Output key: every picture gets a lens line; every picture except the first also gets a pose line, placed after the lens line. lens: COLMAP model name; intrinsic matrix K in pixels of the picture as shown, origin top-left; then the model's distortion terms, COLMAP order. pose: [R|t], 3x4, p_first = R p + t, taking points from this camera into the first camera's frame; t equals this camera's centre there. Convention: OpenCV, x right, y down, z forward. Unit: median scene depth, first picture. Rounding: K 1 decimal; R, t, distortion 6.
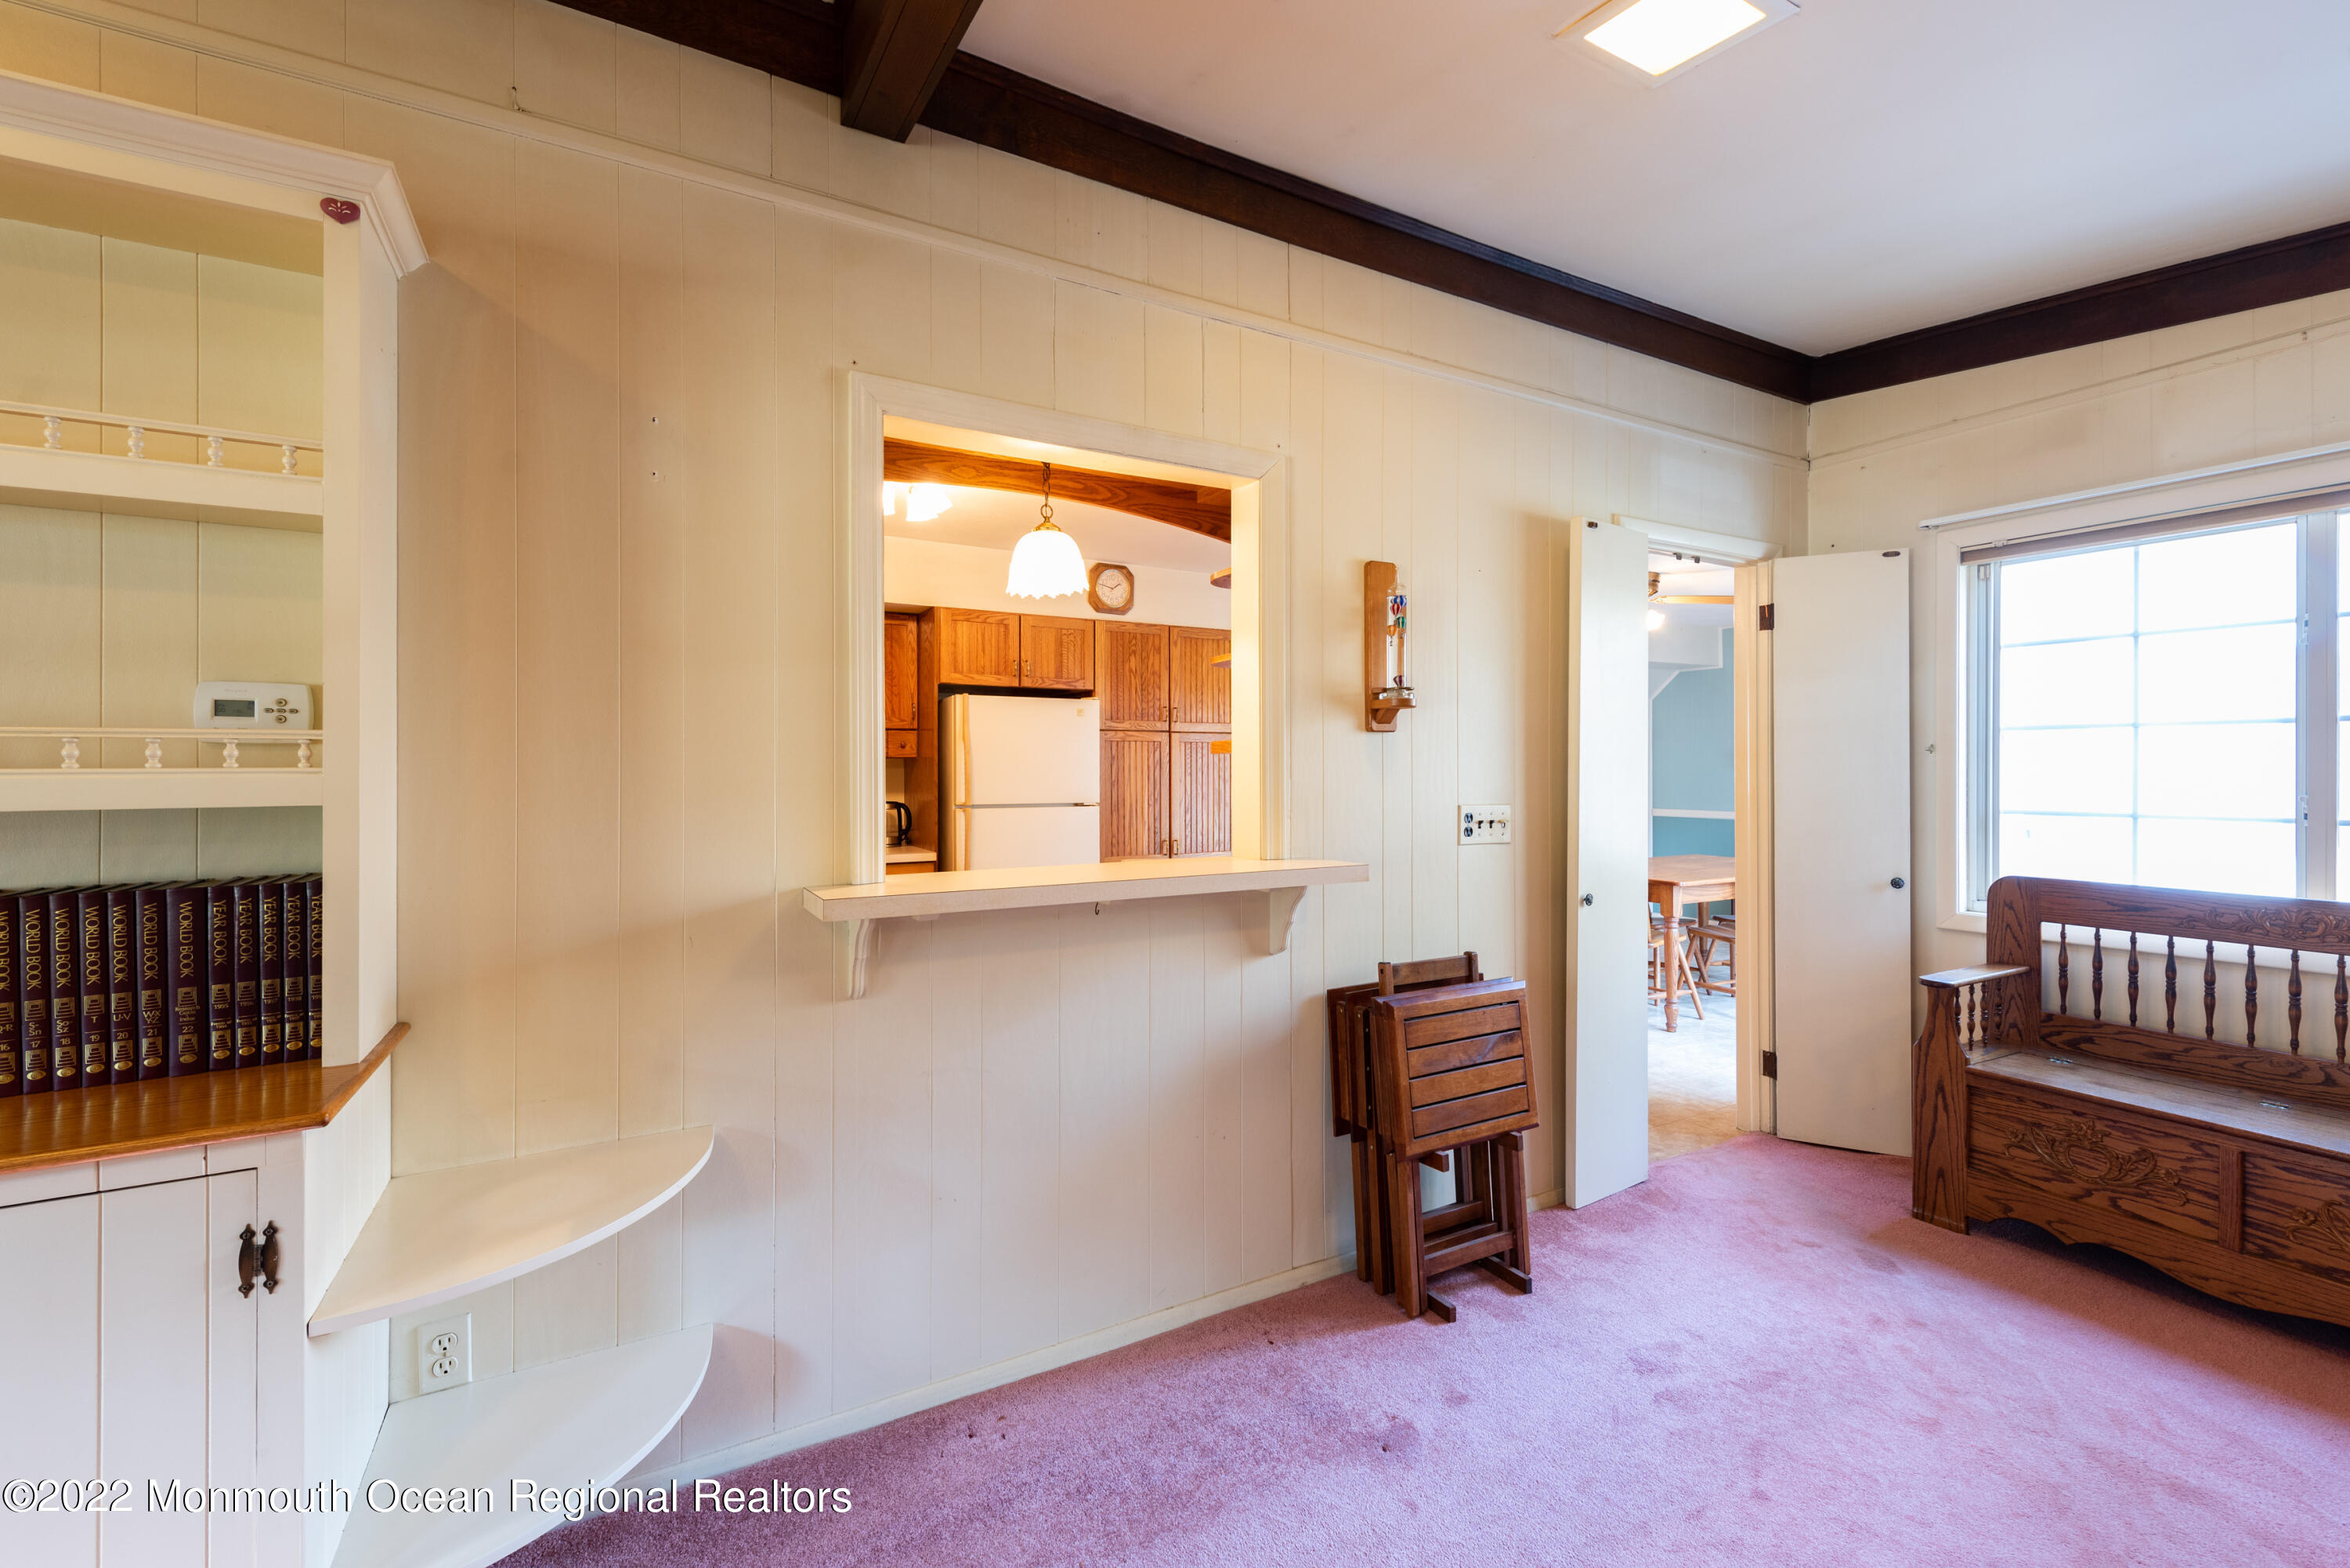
lens RADIAL K [[991.2, 0, 1175.0], [0, 991.2, 784.0], [0, 0, 1]] dist [0.027677, 0.000015]
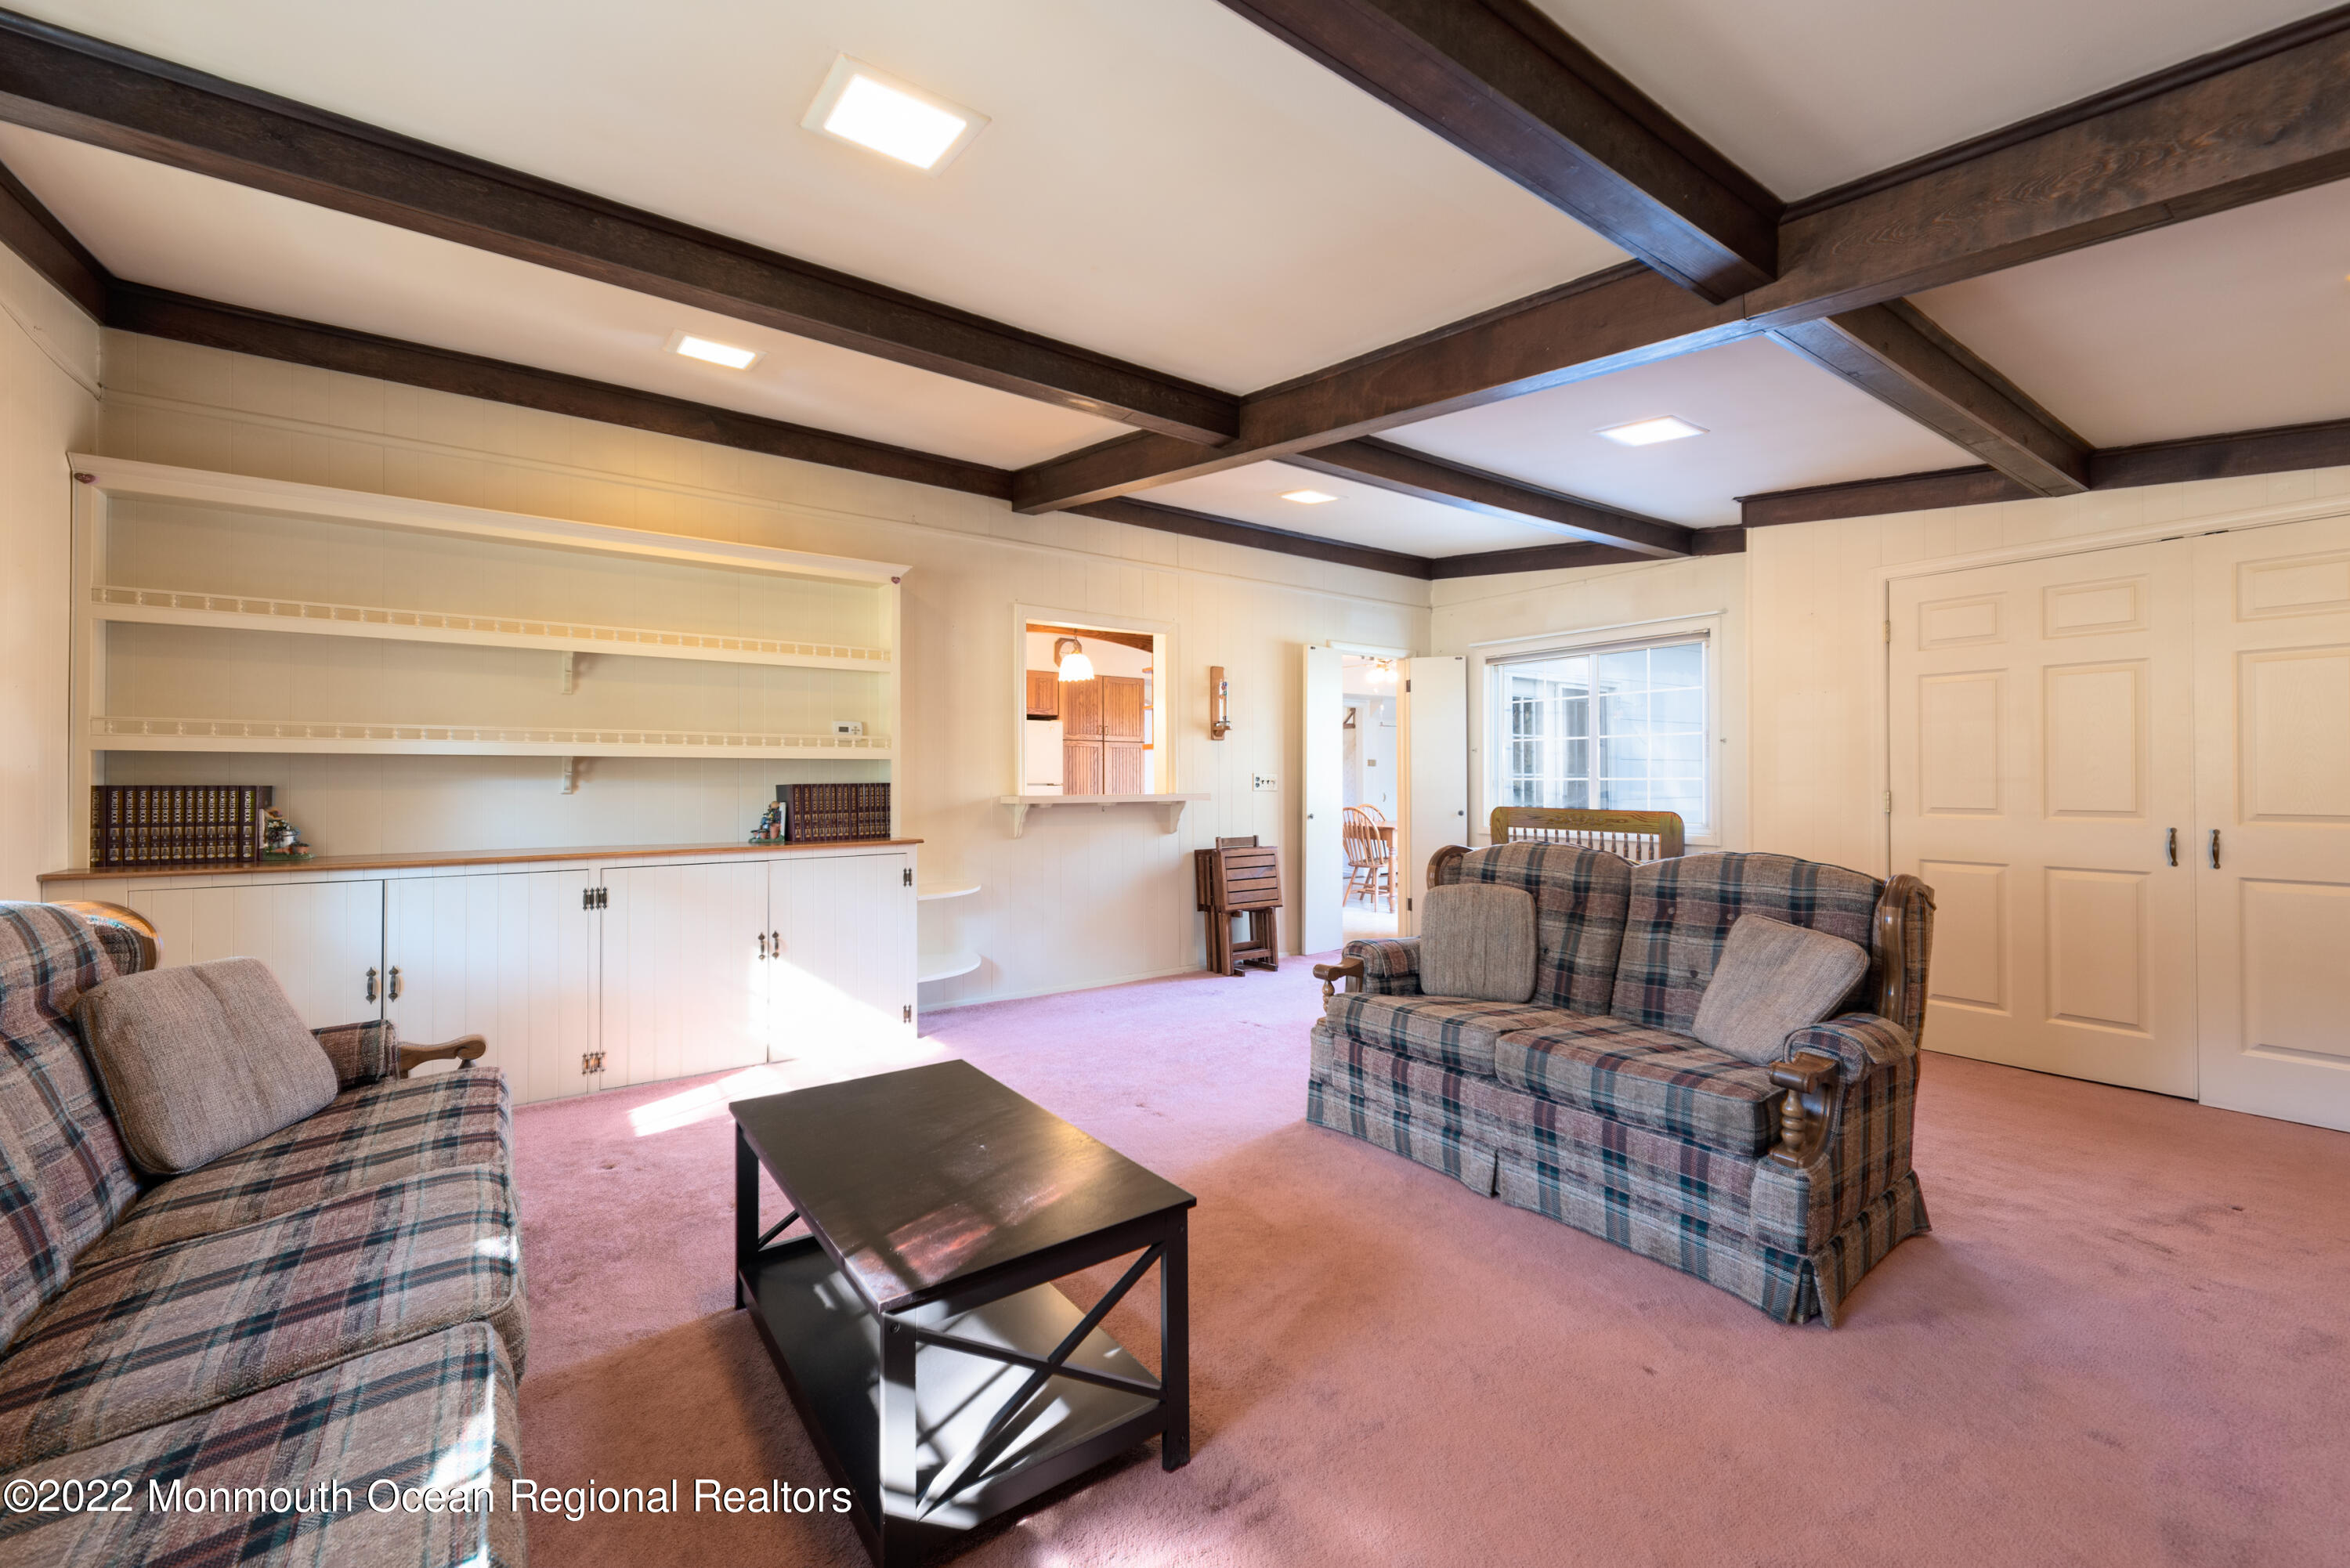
lens RADIAL K [[937.6, 0, 1175.0], [0, 937.6, 784.0], [0, 0, 1]] dist [0.000380, 0.000011]
pose [[0.993237, 0.000192, 0.116102, -0.147121], [0.001100, 0.999938, -0.011062, 0.075580], [-0.116097, 0.011115, 0.993176, -1.177228]]
